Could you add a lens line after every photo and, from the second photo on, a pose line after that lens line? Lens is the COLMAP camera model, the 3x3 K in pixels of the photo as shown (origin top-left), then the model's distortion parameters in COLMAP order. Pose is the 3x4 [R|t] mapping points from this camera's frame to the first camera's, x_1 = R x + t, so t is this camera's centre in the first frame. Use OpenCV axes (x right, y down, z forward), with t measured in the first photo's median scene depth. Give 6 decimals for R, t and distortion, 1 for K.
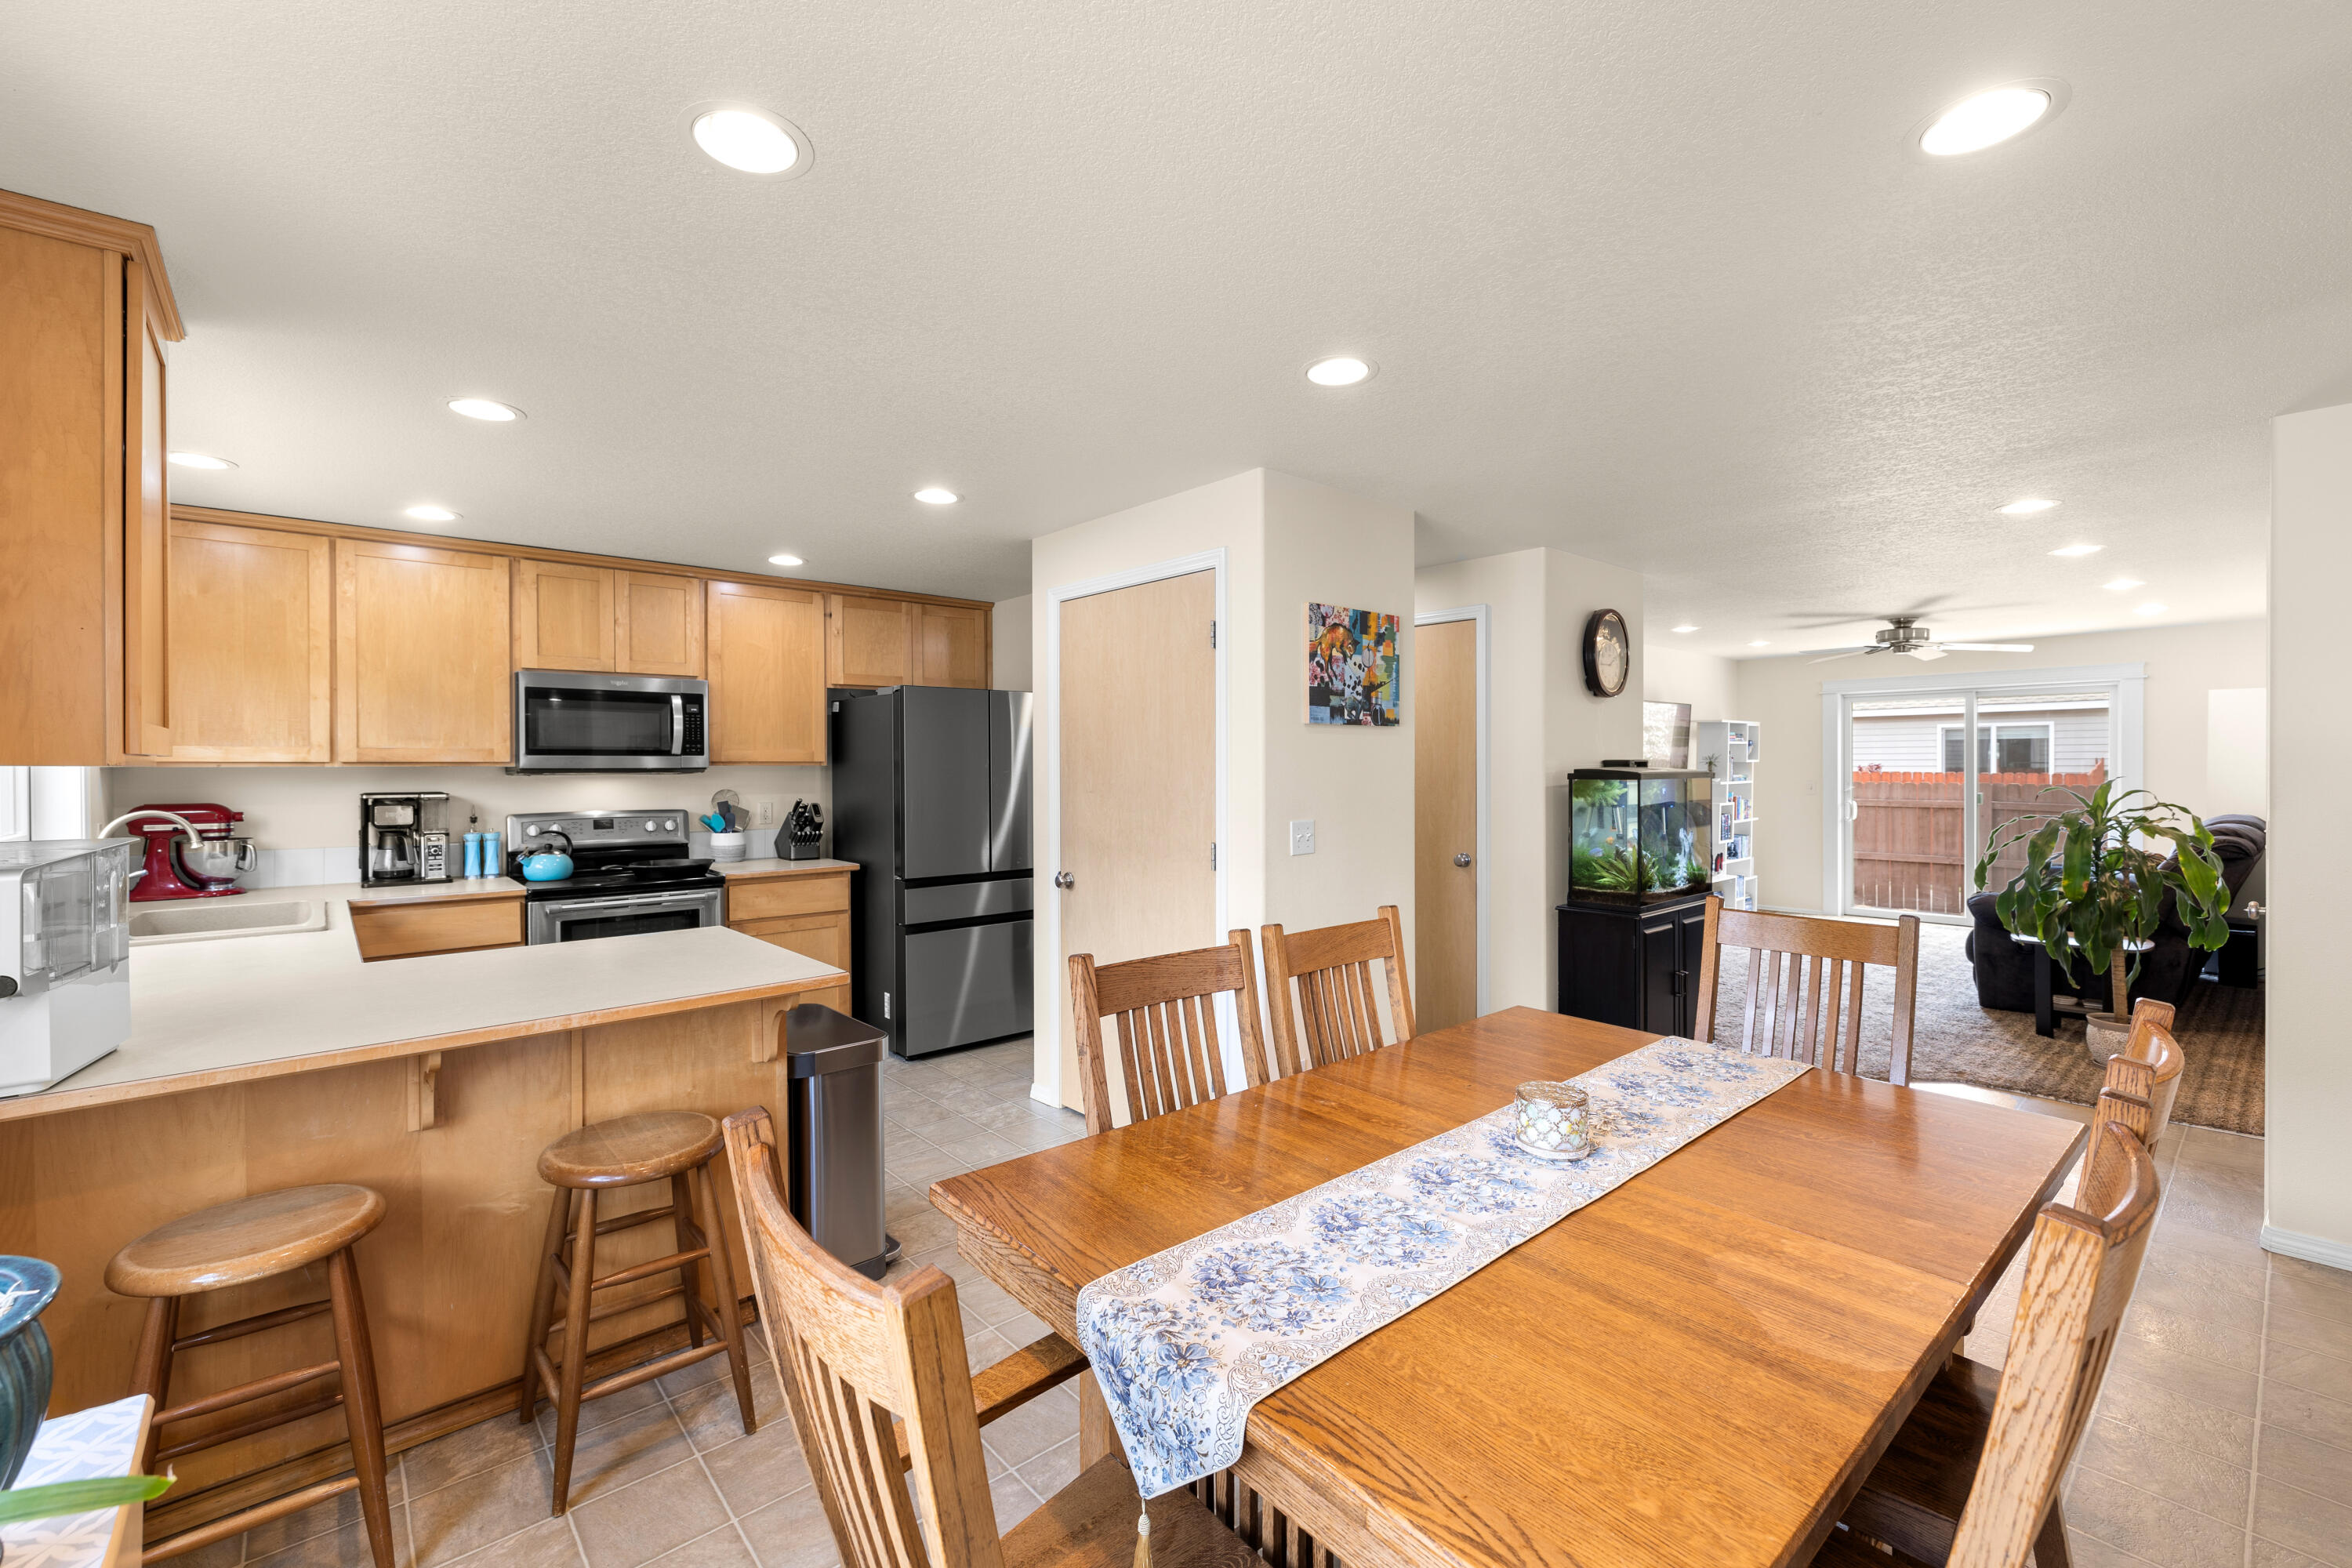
lens RADIAL K [[969.3, 0, 1169.4], [0, 969.3, 760.6], [0, 0, 1]] dist [-0.018851, 0.000126]
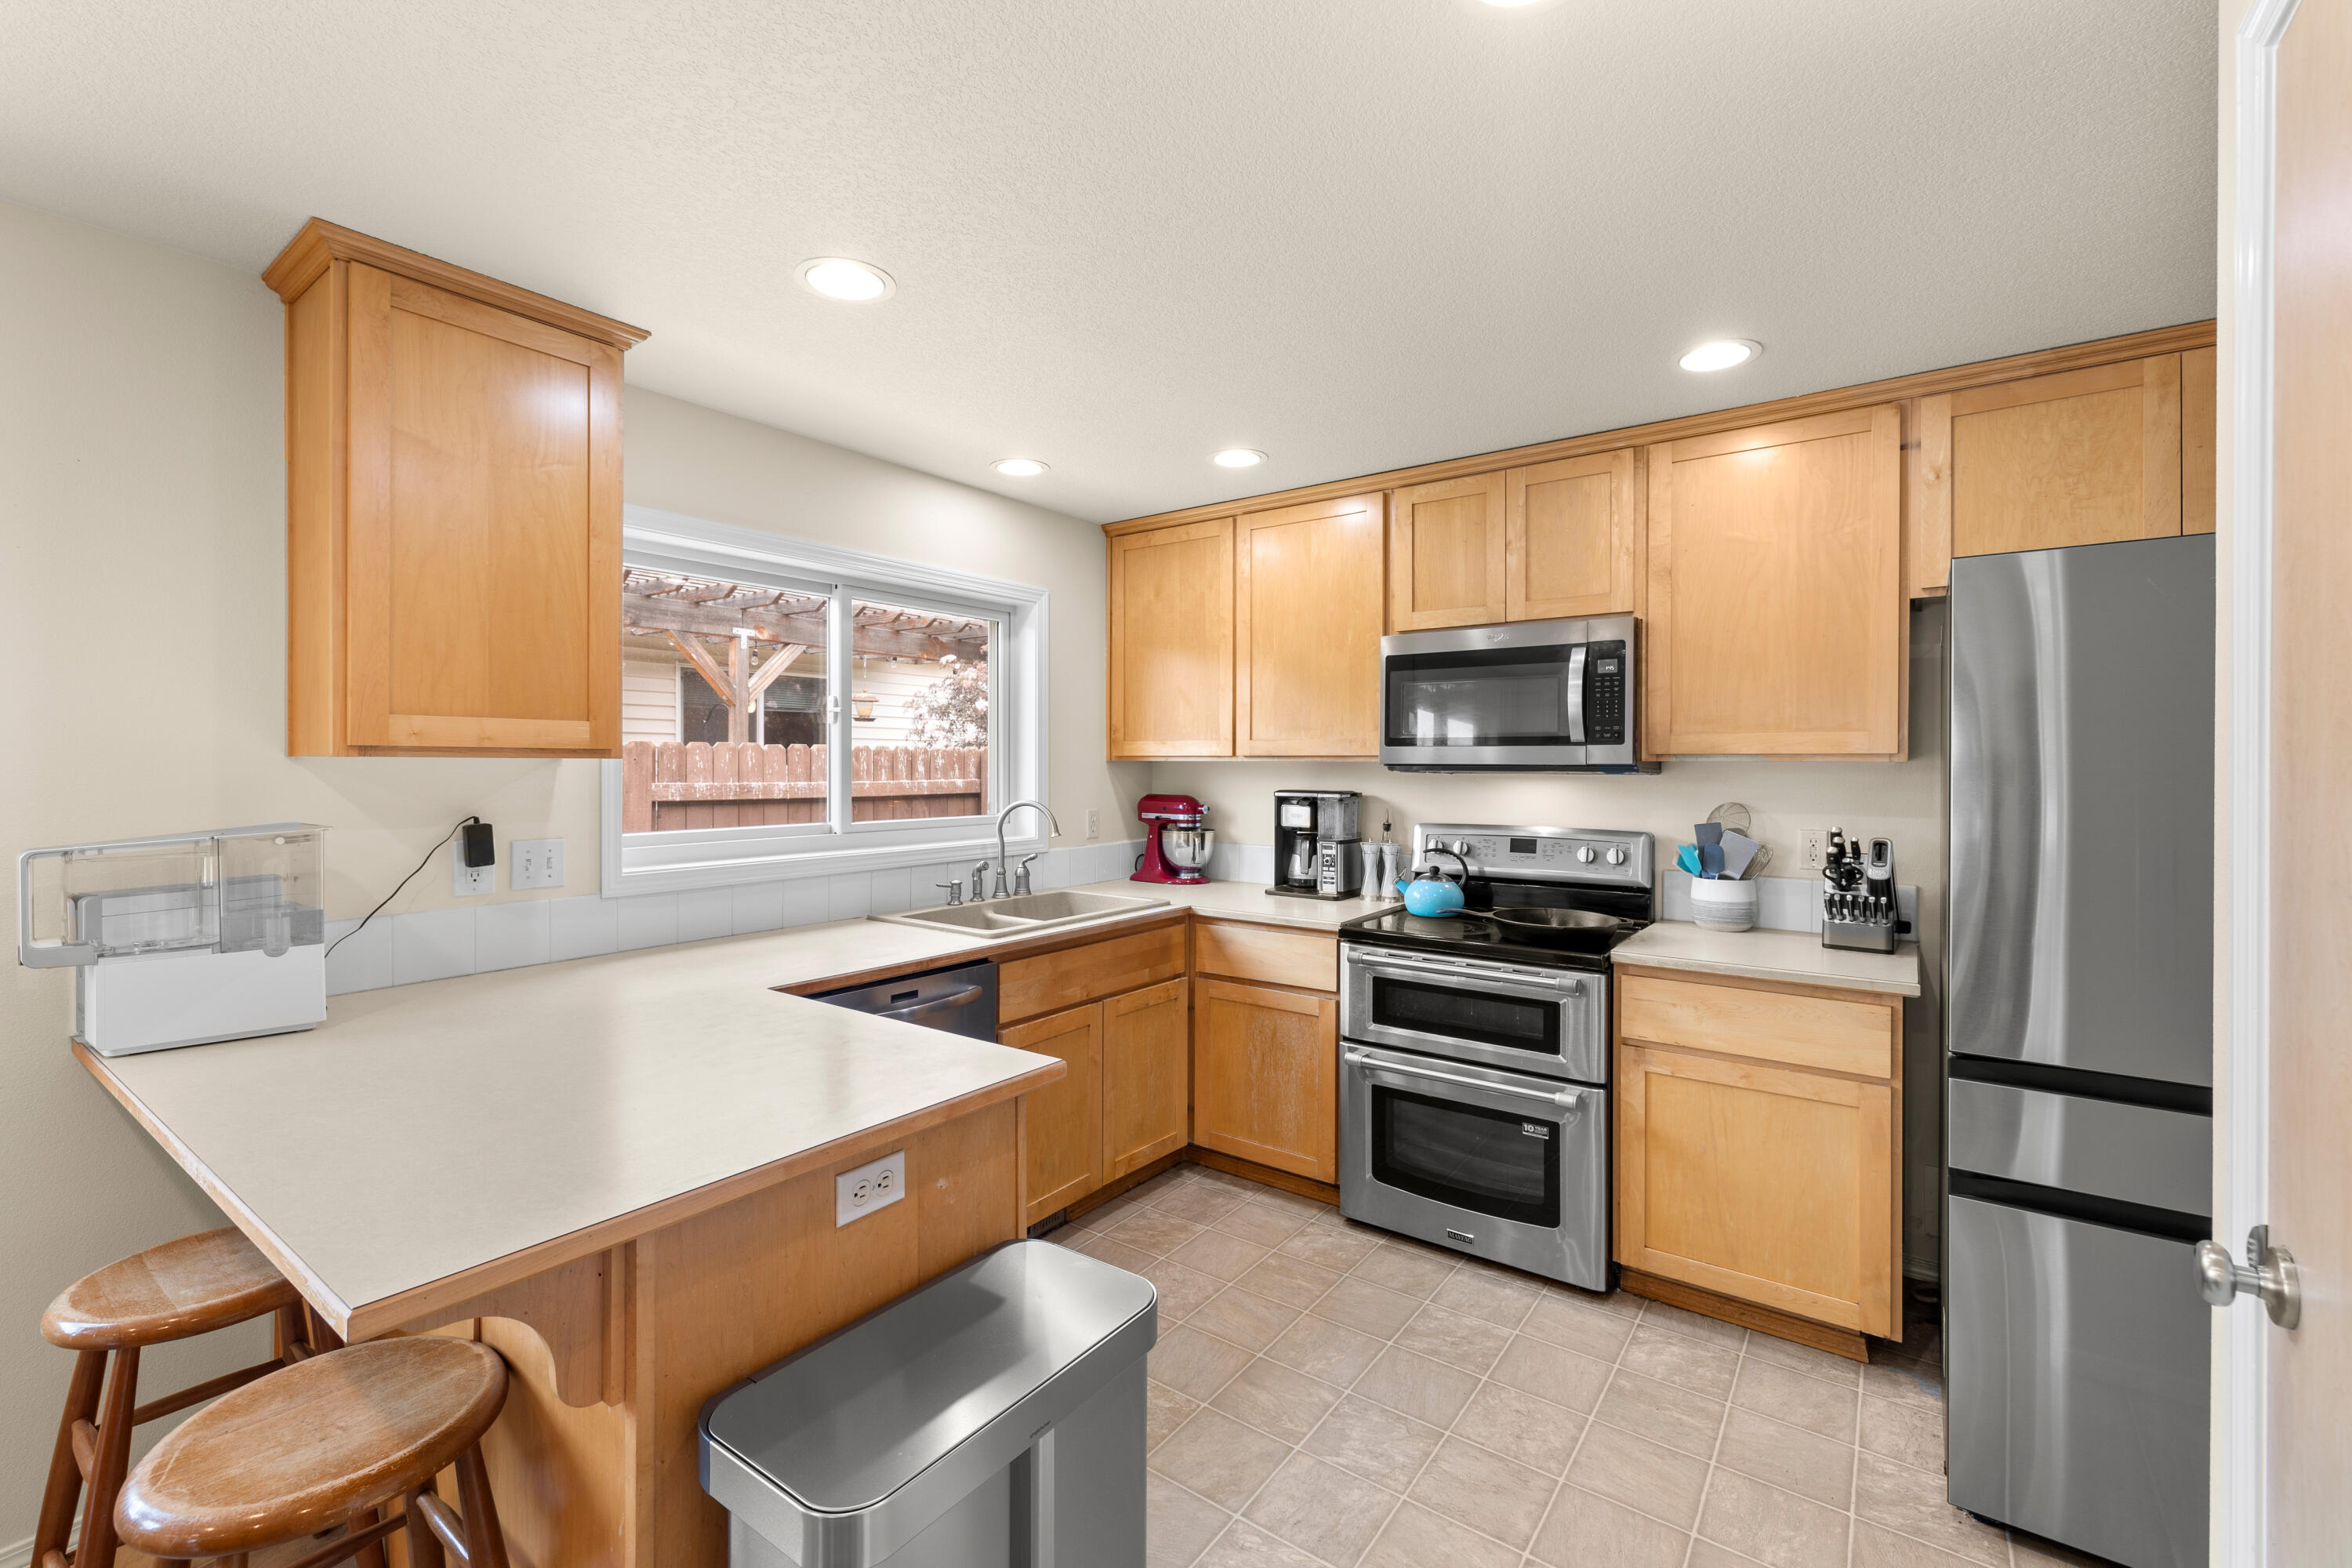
lens RADIAL K [[1004.9, 0, 1176.3], [0, 1004.9, 765.6], [0, 0, 1]] dist [-0.000835, -0.000029]
pose [[0.220366, 0.006975, -0.975392, 0.064499], [0.000019, 0.999974, 0.007155, 0.003805], [0.975417, -0.001595, 0.220360, 0.660716]]
